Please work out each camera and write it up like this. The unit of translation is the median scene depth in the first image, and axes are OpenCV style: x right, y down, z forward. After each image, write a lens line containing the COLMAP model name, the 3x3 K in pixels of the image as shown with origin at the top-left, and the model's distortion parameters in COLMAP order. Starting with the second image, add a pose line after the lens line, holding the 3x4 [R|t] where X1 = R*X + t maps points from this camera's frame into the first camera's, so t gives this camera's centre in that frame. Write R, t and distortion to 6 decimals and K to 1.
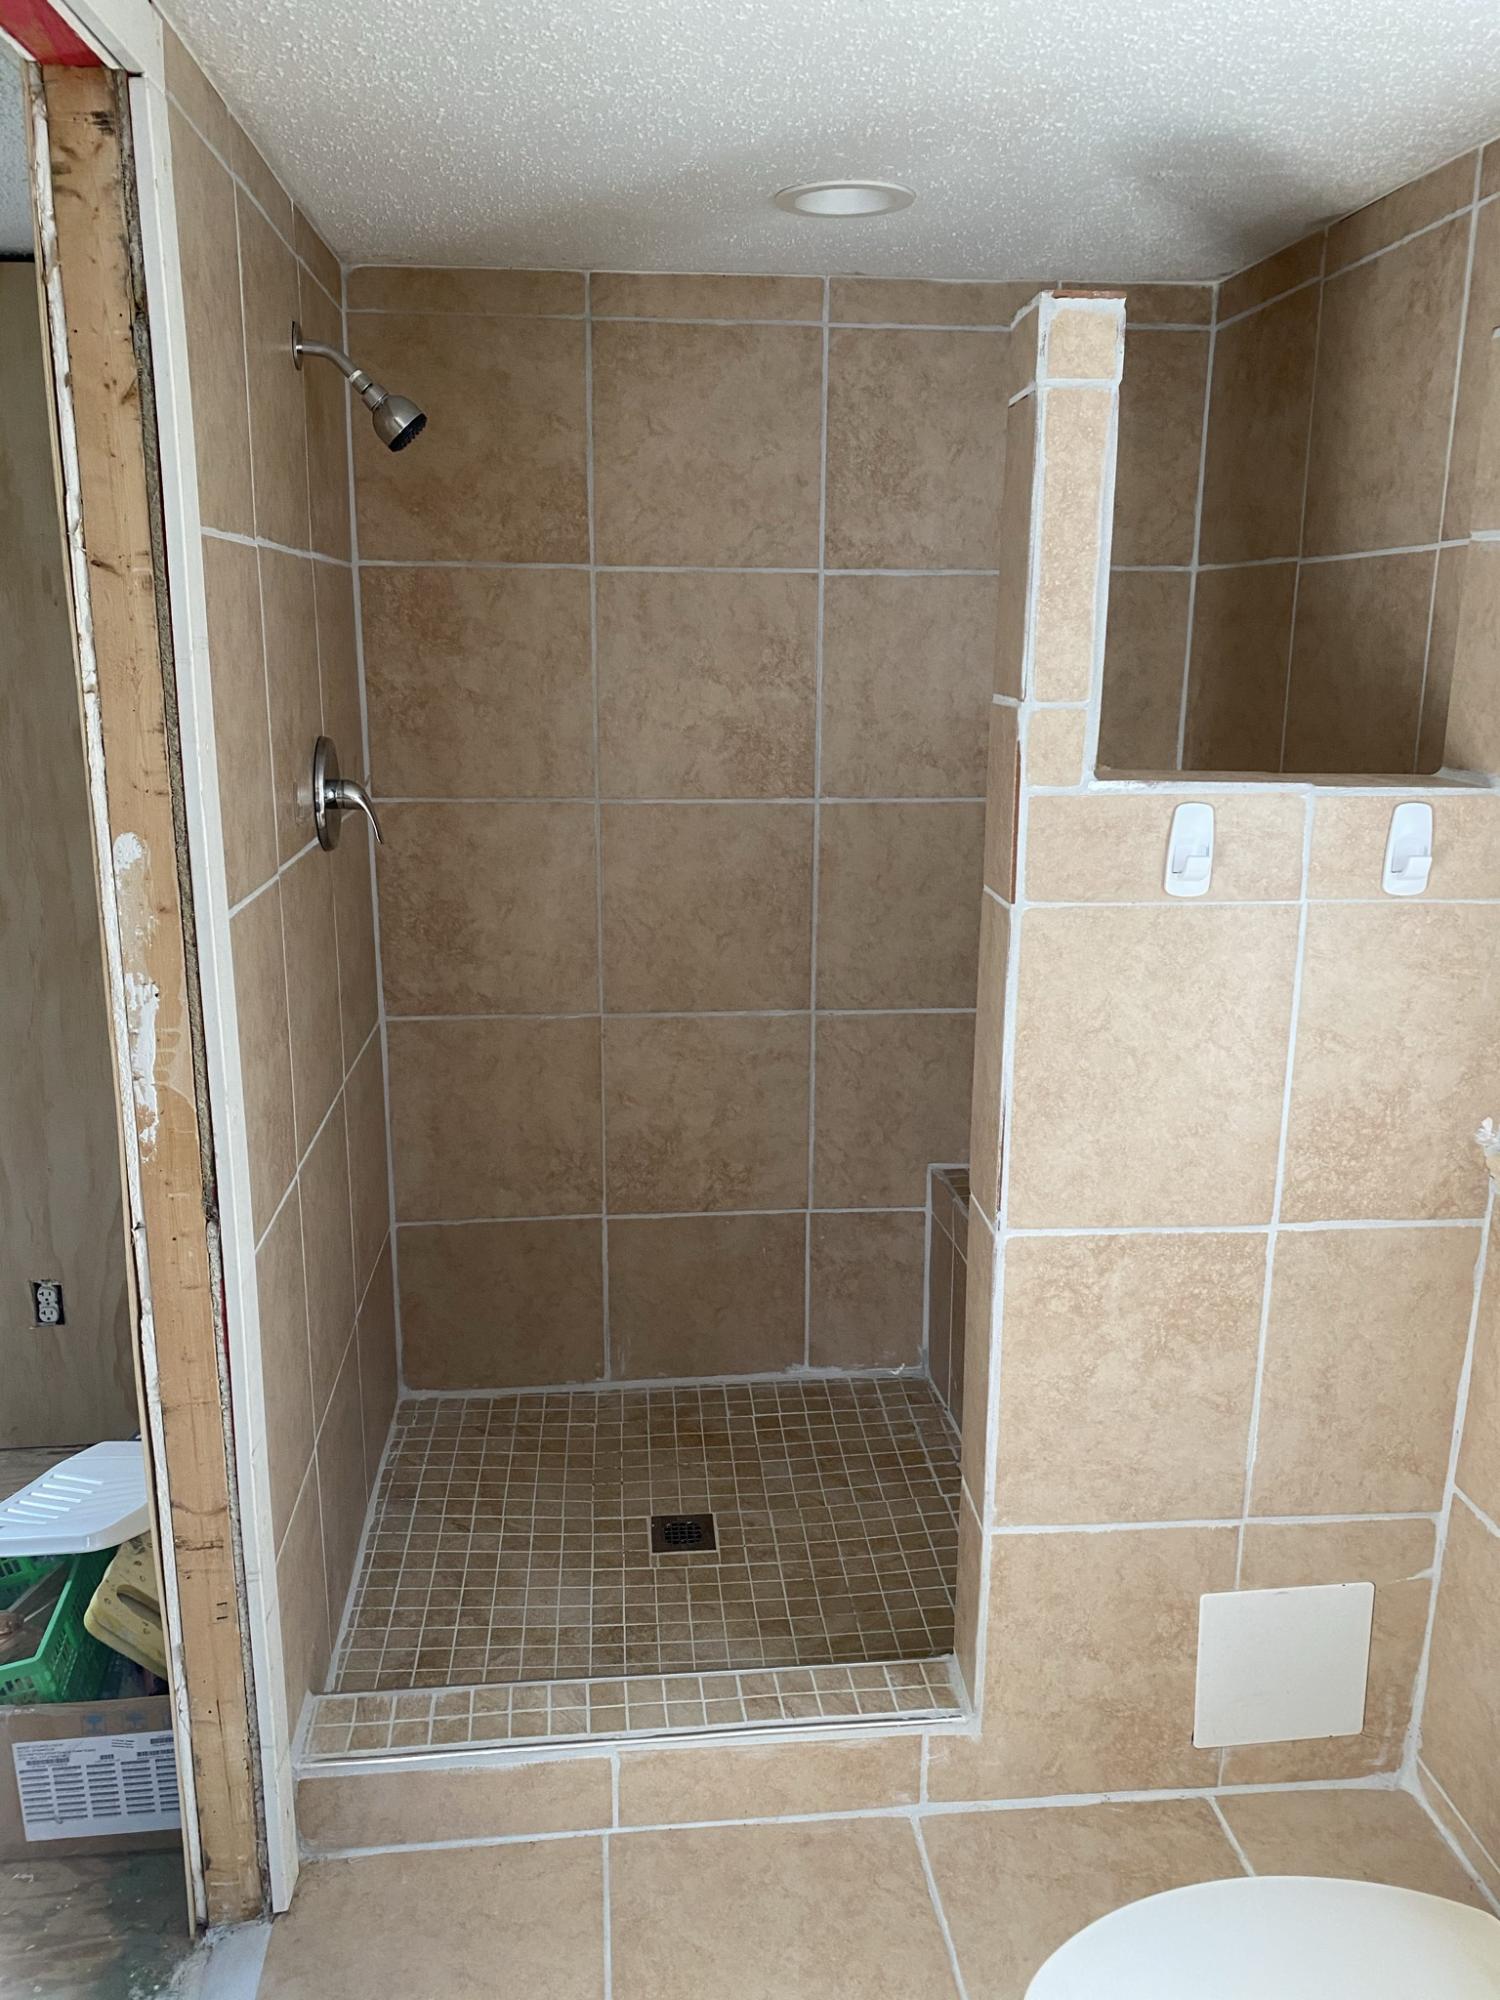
lens RADIAL K [[1547.4, 0, 750.0], [0, 1547.4, 1000.0], [0, 0, 1]] dist [0.022273, -0.021945]
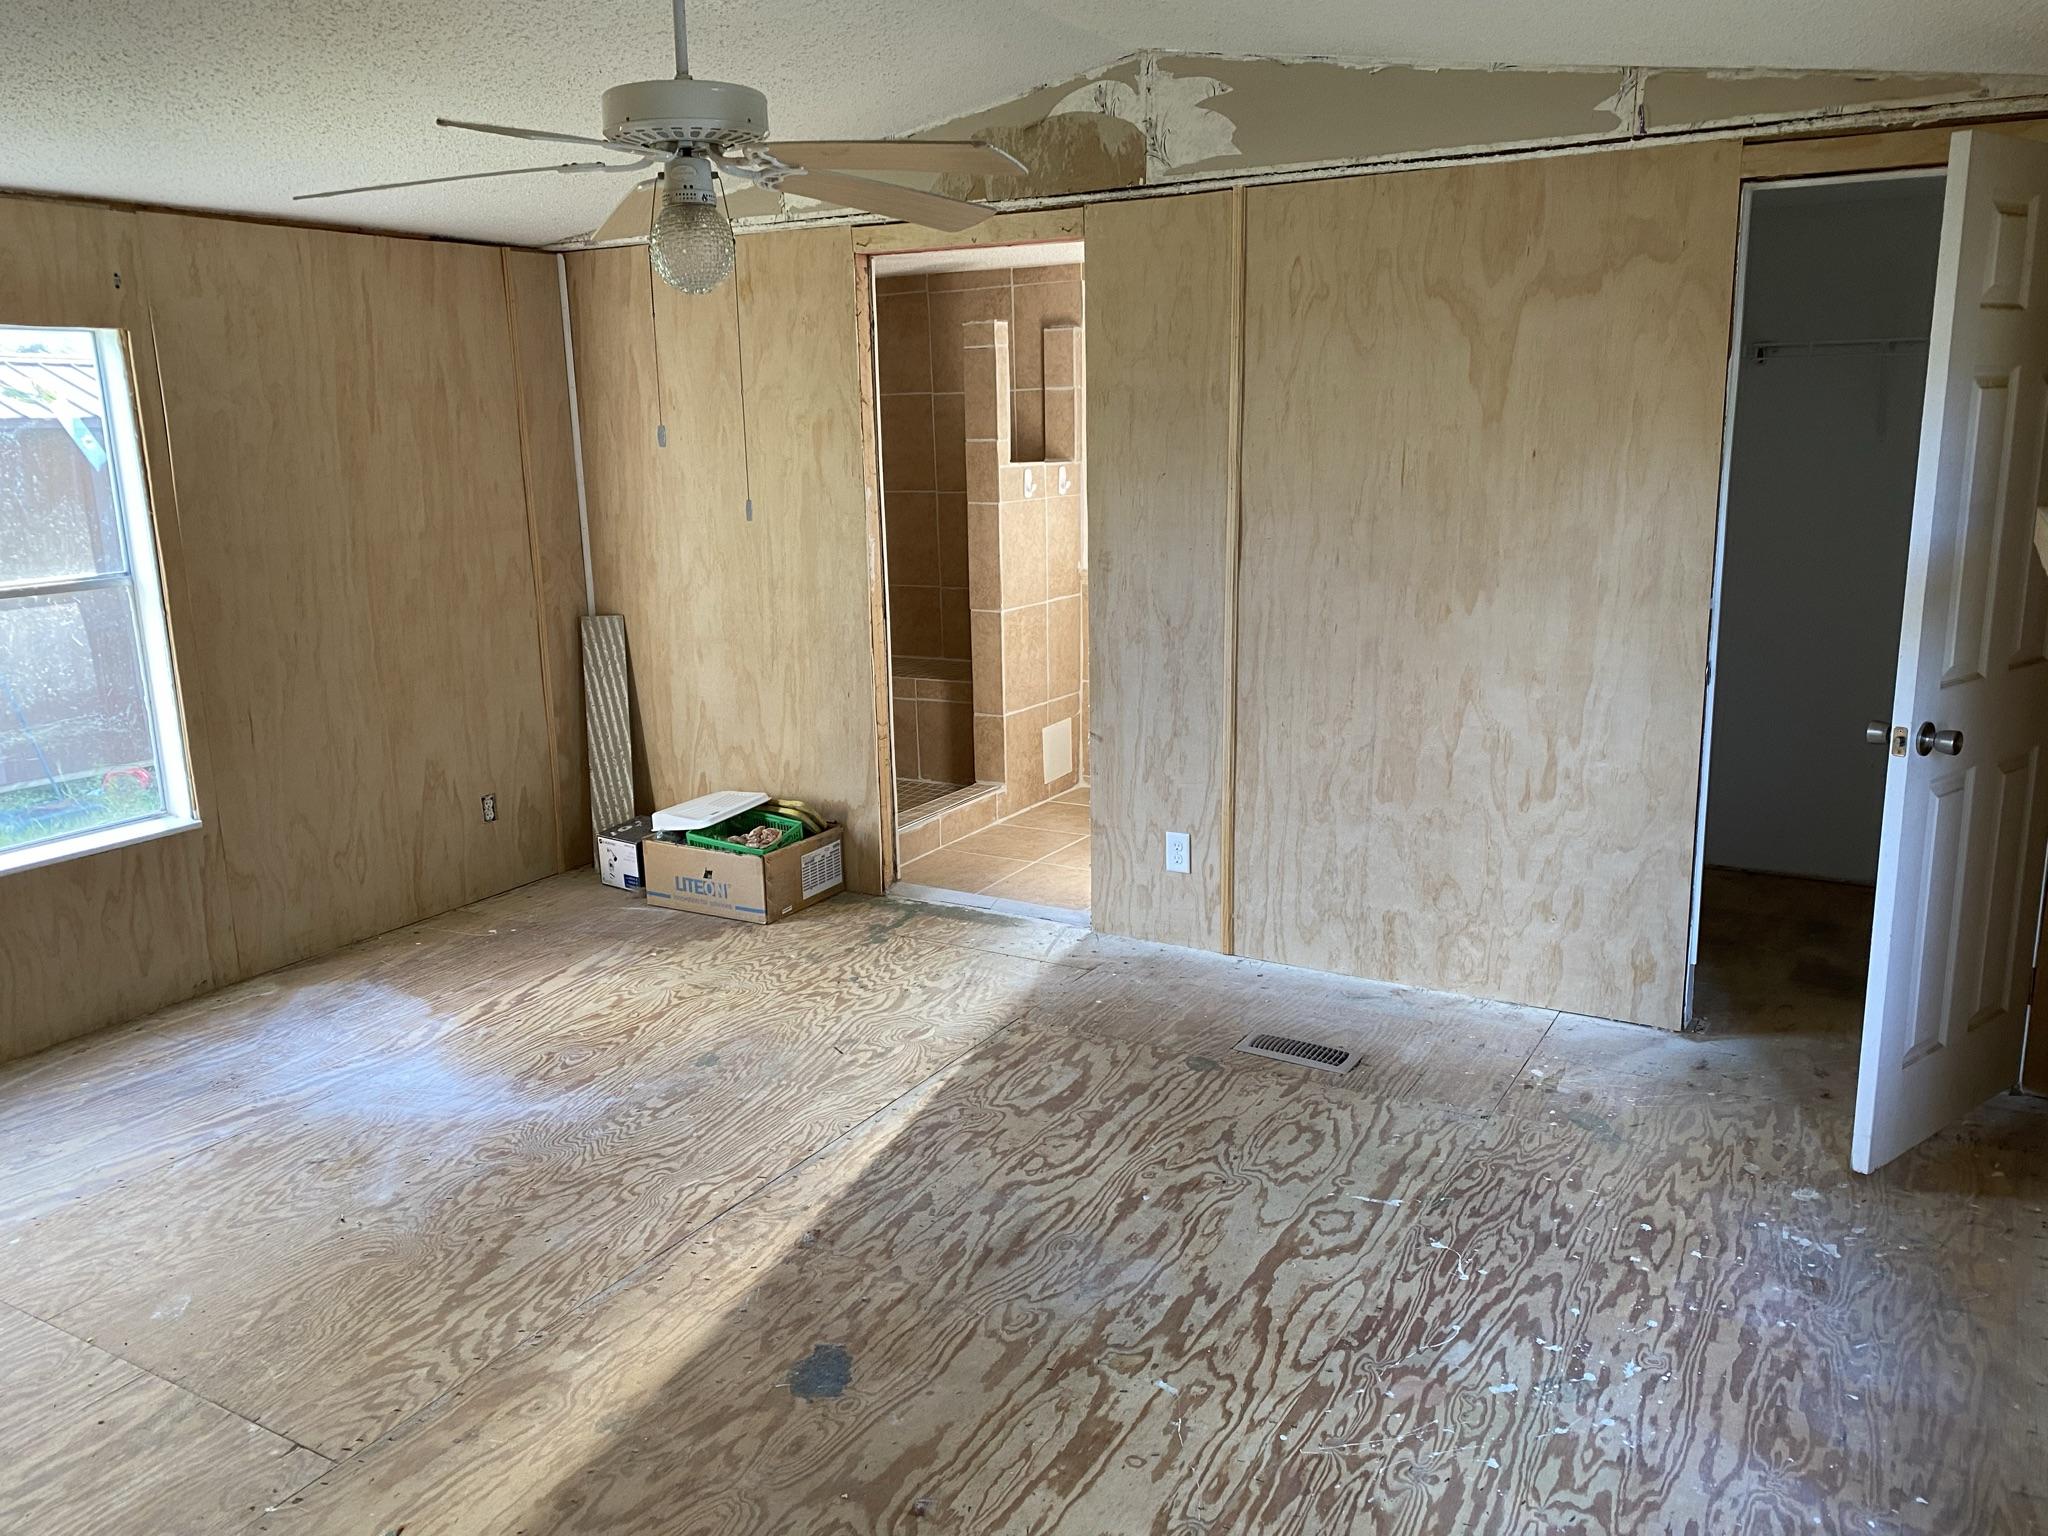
lens RADIAL K [[1561.6, 0, 1024.0], [0, 1561.6, 768.0], [0, 0, 1]] dist [0.041442, -0.046074]
pose [[0.580616, -0.193449, 0.790862, -2.224930], [0.213194, 0.973594, 0.081628, 0.198780], [-0.785769, 0.121213, 0.606527, -0.853357]]
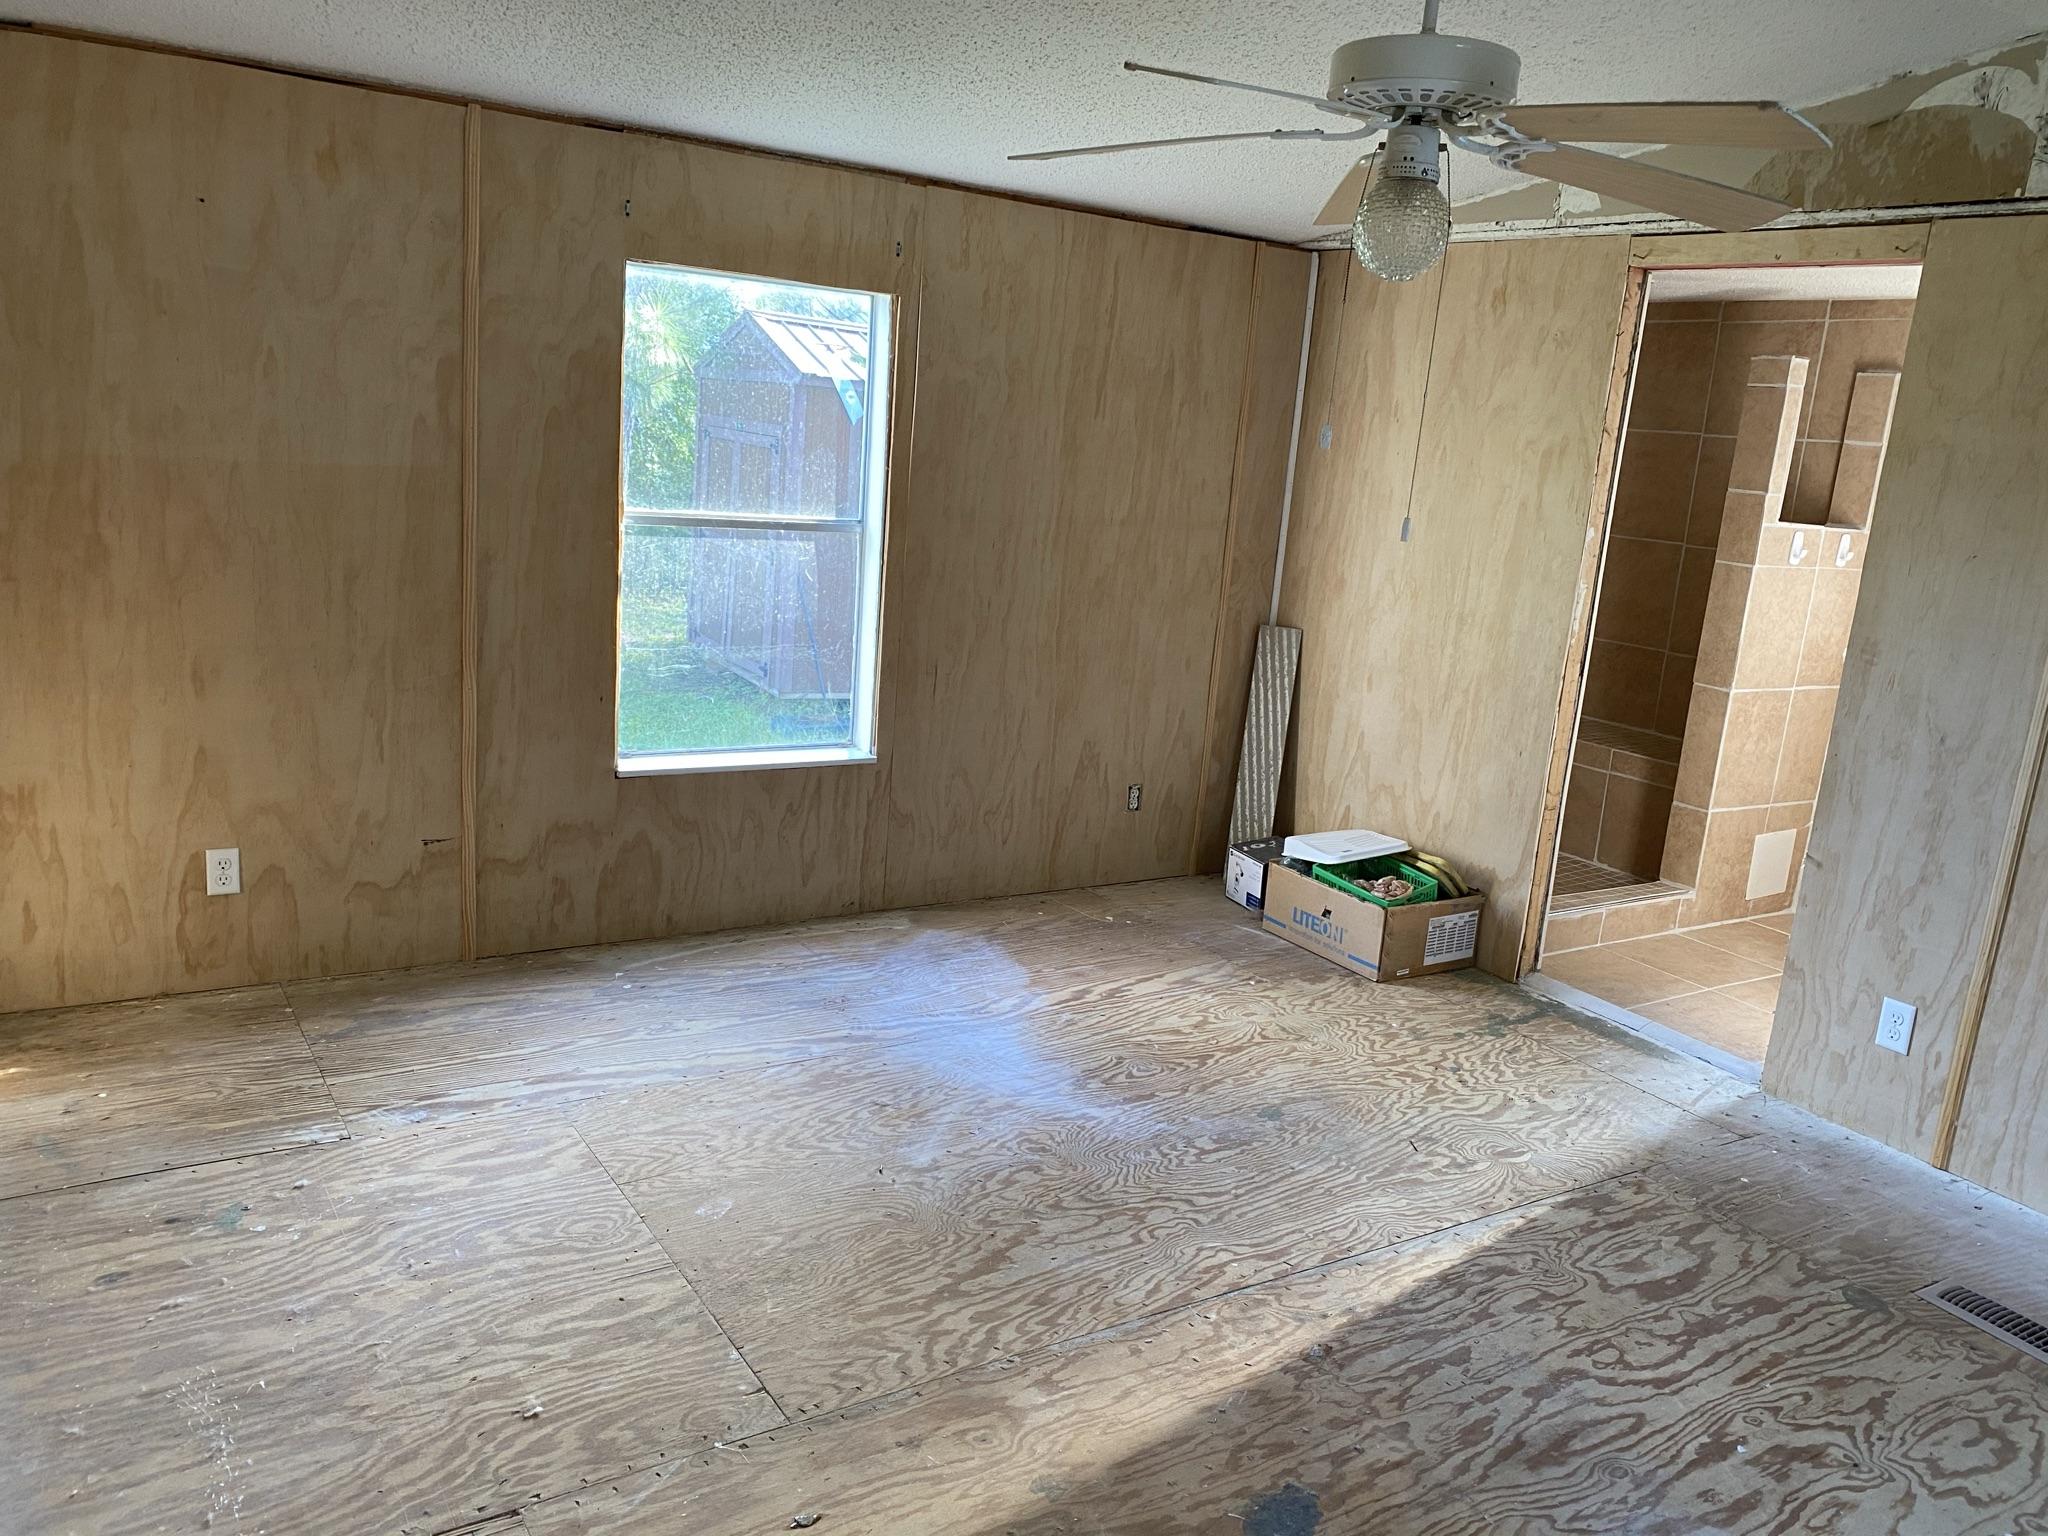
lens RADIAL K [[1584.5, 0, 1021.1], [0, 1584.5, 757.7], [0, 0, 1]] dist [0.022273, -0.021945]
pose [[0.884332, -0.031435, 0.465799, -2.071003], [0.030214, 0.999493, 0.010090, 0.189416], [-0.465880, 0.005150, 0.884833, -0.803393]]
